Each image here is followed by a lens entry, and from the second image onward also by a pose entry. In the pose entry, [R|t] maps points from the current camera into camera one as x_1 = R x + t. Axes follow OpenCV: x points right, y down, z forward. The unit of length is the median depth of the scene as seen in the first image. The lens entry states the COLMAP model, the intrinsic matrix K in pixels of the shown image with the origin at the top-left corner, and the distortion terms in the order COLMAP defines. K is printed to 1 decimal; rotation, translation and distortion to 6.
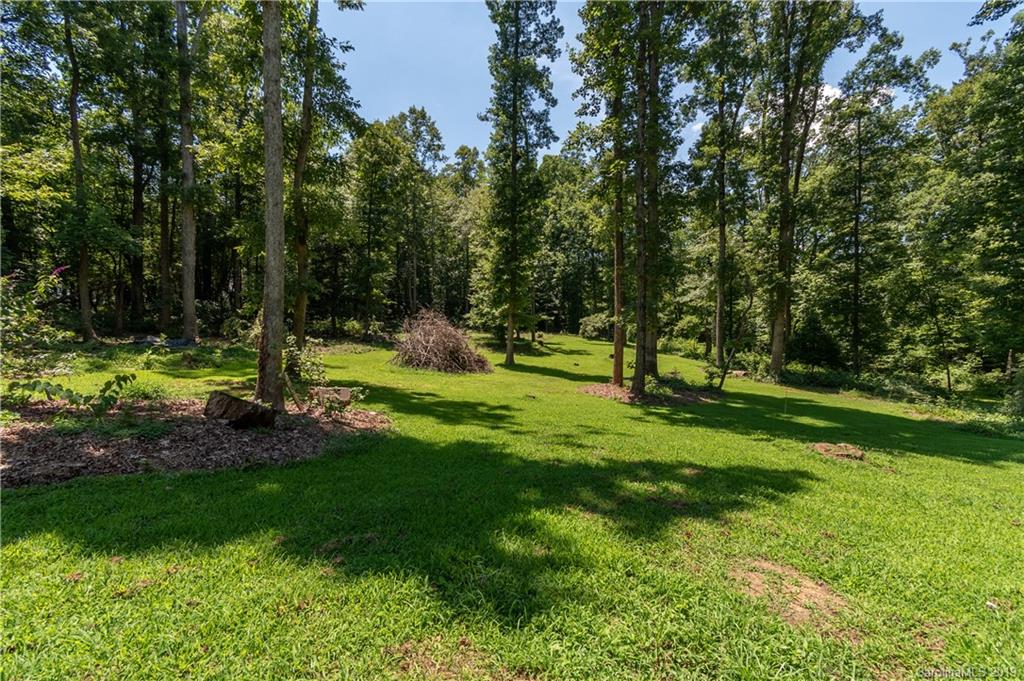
lens RADIAL K [[457.9, 0, 512.0], [0, 457.9, 340.5], [0, 0, 1]] dist [0.006900, -0.001505]
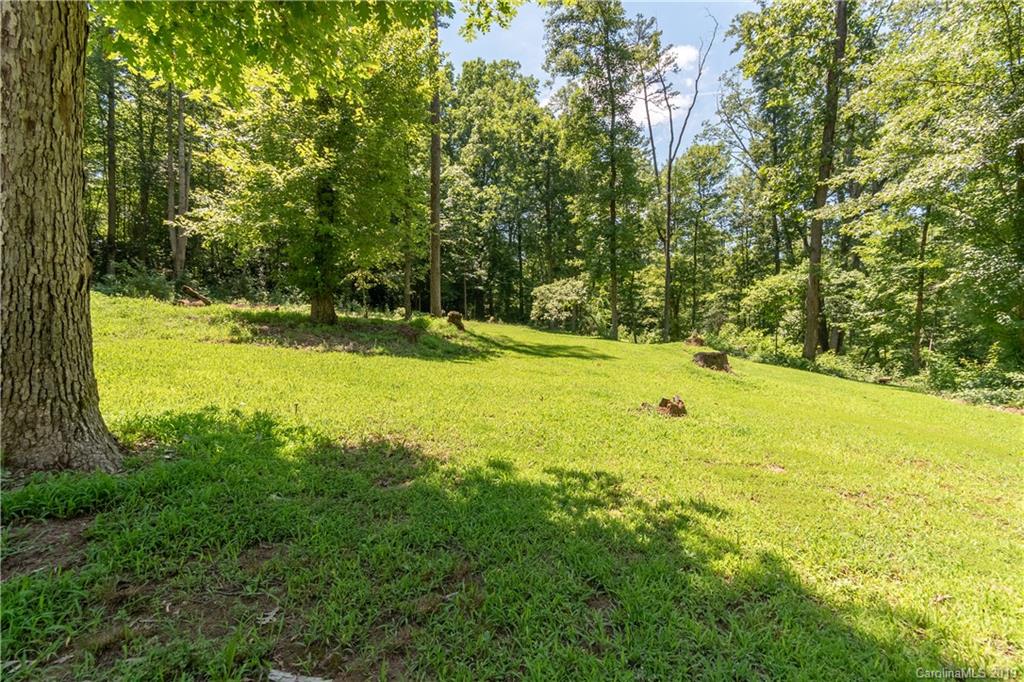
lens RADIAL K [[457.9, 0, 512.0], [0, 457.9, 341.0], [0, 0, 1]] dist [0.006900, -0.001505]
pose [[0.982535, 0.004005, 0.186035, 0.024310], [-0.006908, 0.999864, 0.014961, 0.006583], [-0.185950, -0.015985, 0.982429, 0.474768]]
